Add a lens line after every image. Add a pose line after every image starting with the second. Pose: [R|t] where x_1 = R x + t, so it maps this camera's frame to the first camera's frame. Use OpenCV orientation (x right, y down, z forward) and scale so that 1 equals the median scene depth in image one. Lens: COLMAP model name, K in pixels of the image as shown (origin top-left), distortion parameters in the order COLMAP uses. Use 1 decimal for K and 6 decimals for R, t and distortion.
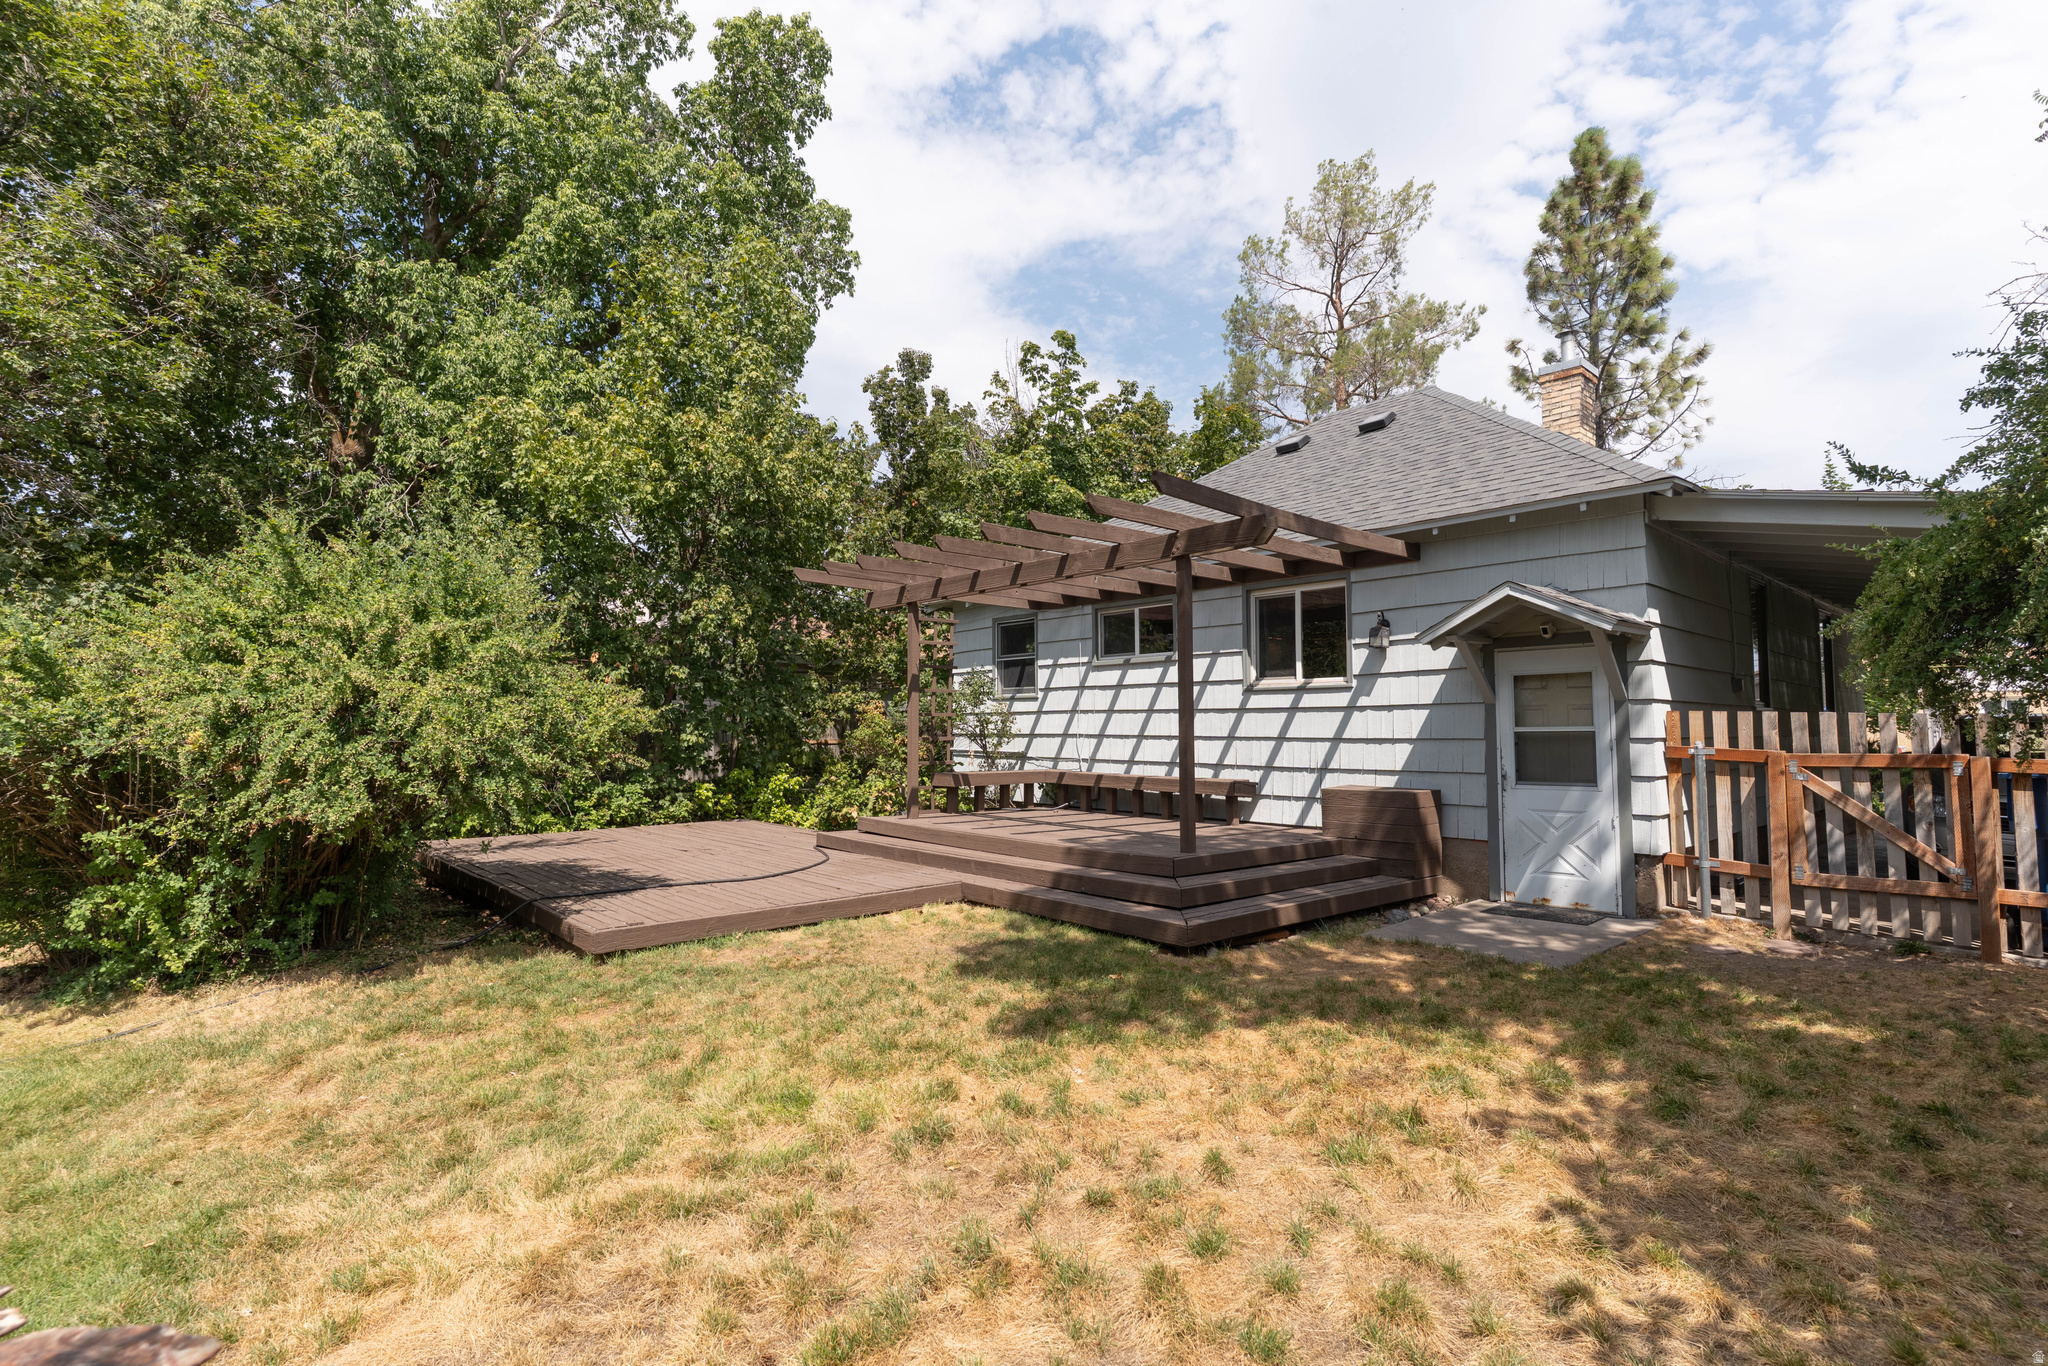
lens RADIAL K [[980.0, 0, 1024.0], [0, 980.0, 683.0], [0, 0, 1]] dist [0.001143, 0.000131]
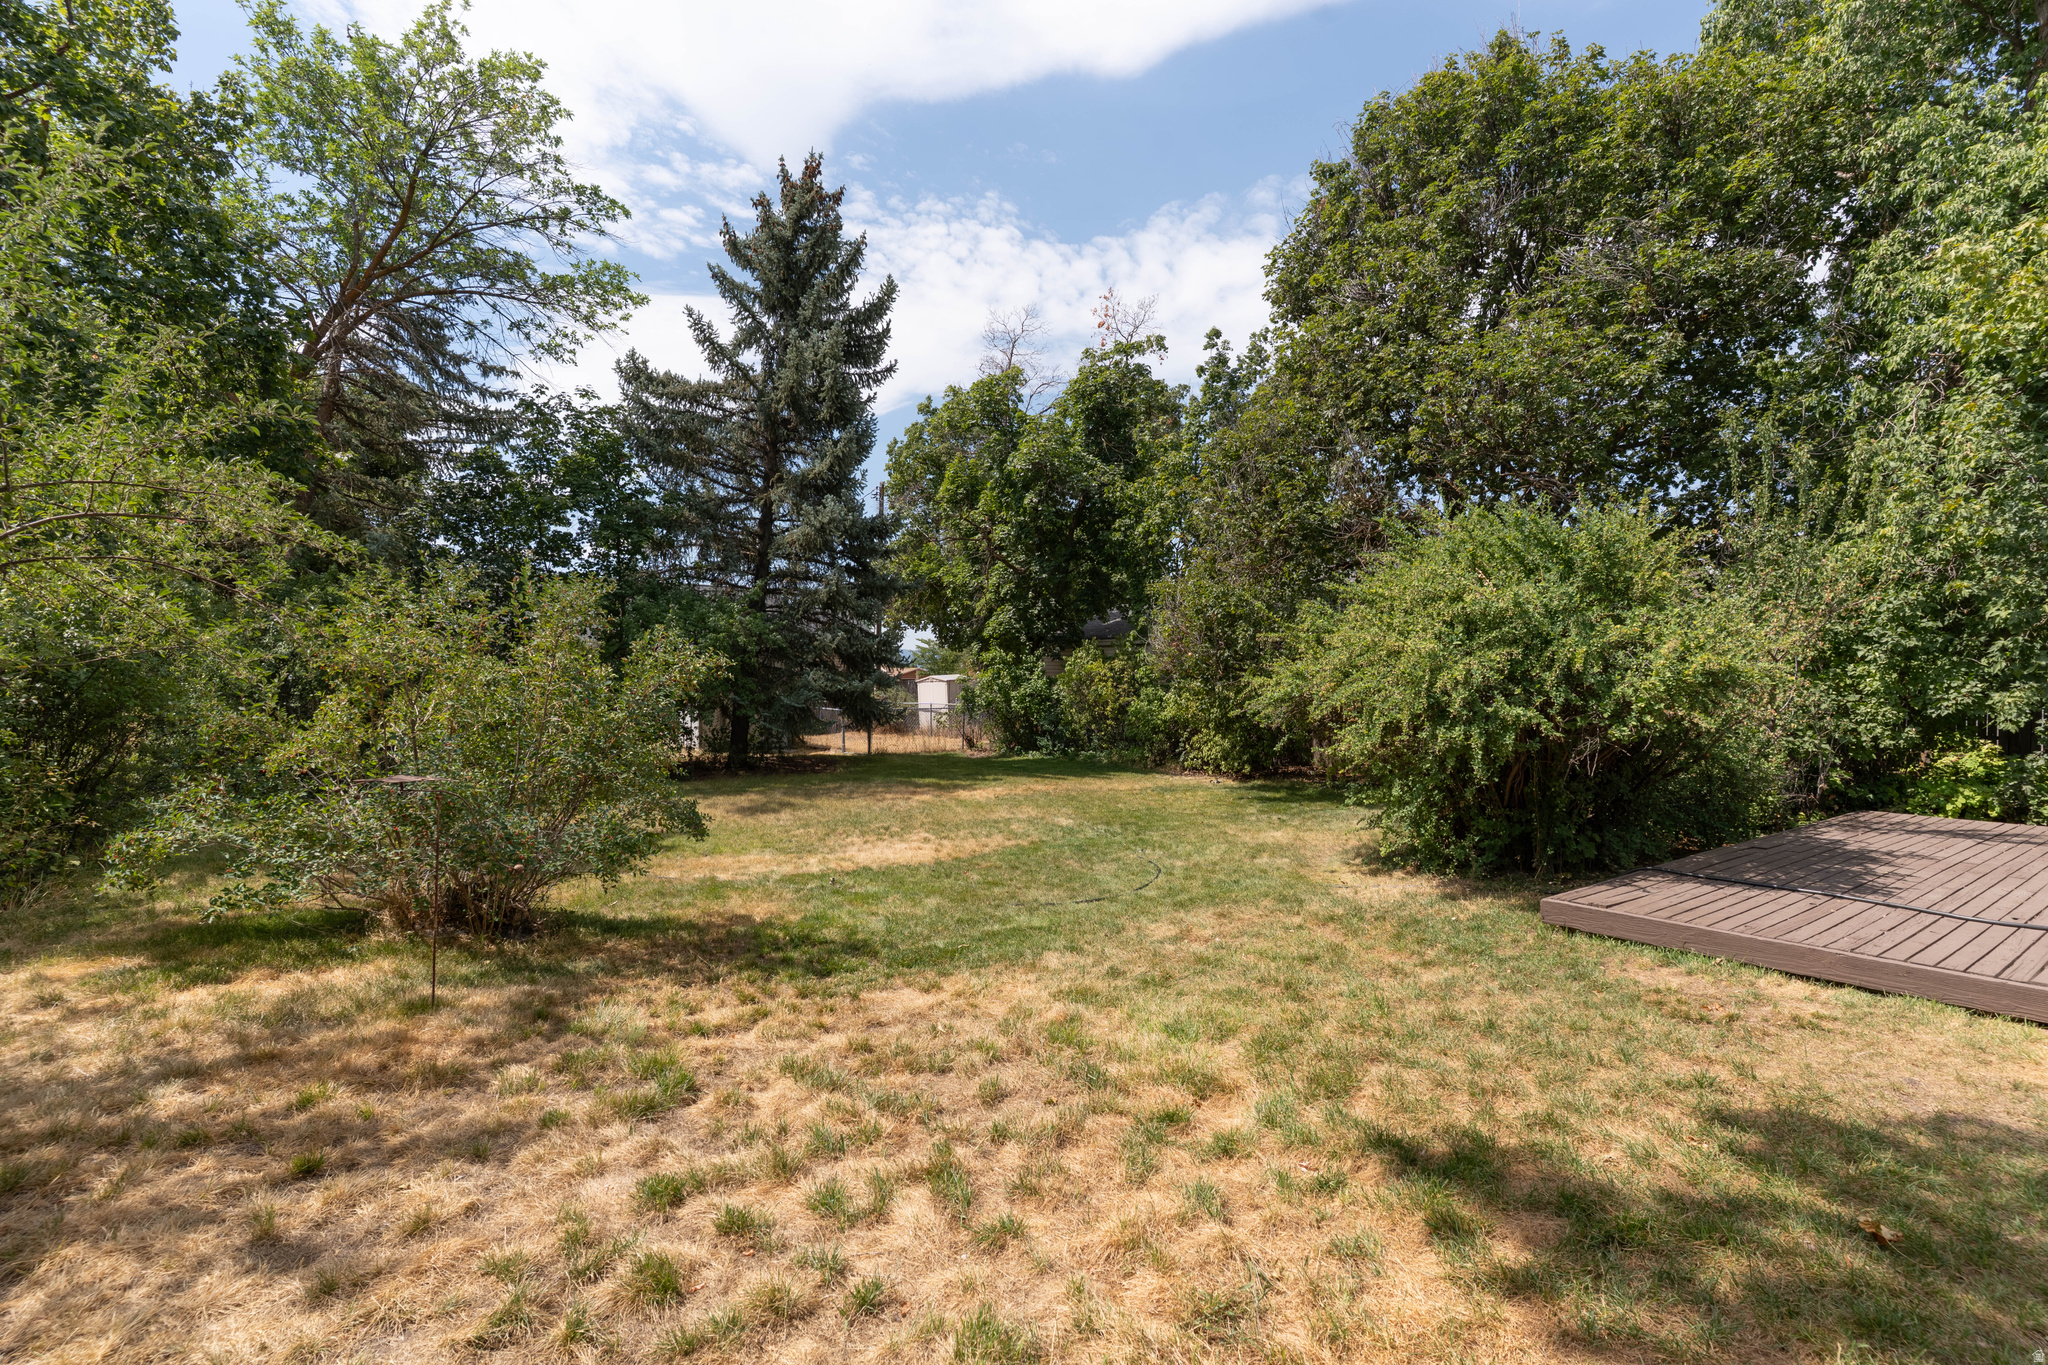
lens RADIAL K [[980.0, 0, 1024.0], [0, 980.0, 682.5], [0, 0, 1]] dist [0.001143, 0.000131]
pose [[-0.072283, 0.007560, -0.997356, 0.434079], [0.035357, 0.999362, 0.005012, 0.032602], [0.996757, -0.034901, -0.072504, 0.527918]]
